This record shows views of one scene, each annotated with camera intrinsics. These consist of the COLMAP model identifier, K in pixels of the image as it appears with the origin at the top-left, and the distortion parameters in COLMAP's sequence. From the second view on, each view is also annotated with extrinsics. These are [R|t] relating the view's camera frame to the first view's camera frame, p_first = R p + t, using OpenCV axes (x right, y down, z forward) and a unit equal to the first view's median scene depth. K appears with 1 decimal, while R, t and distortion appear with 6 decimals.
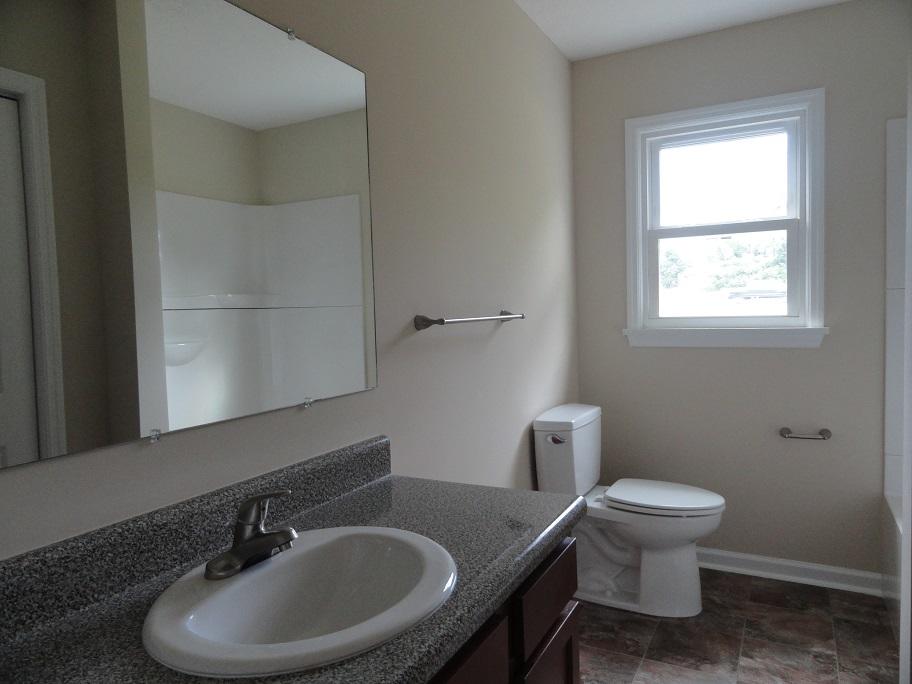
lens RADIAL K [[629.3, 0, 456.0], [0, 629.3, 342.0], [0, 0, 1]] dist [-0.014164, 0.001589]
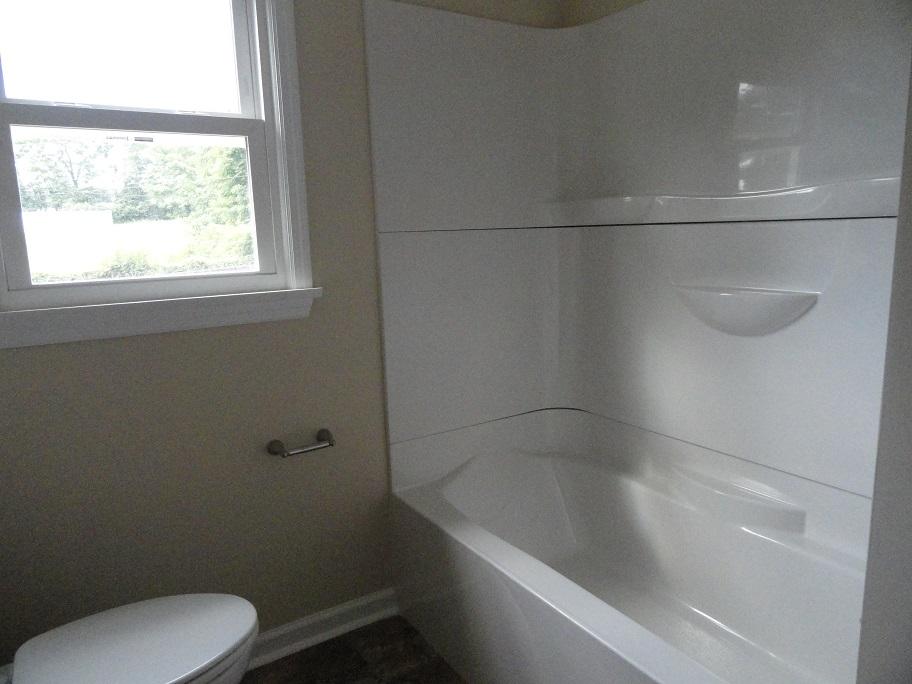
lens RADIAL K [[629.3, 0, 456.0], [0, 629.3, 342.0], [0, 0, 1]] dist [-0.014164, 0.001589]
pose [[0.487311, -0.142106, 0.861588, 0.059144], [0.062525, 0.989815, 0.127891, -0.042429], [-0.870987, -0.008452, 0.491233, 0.512074]]
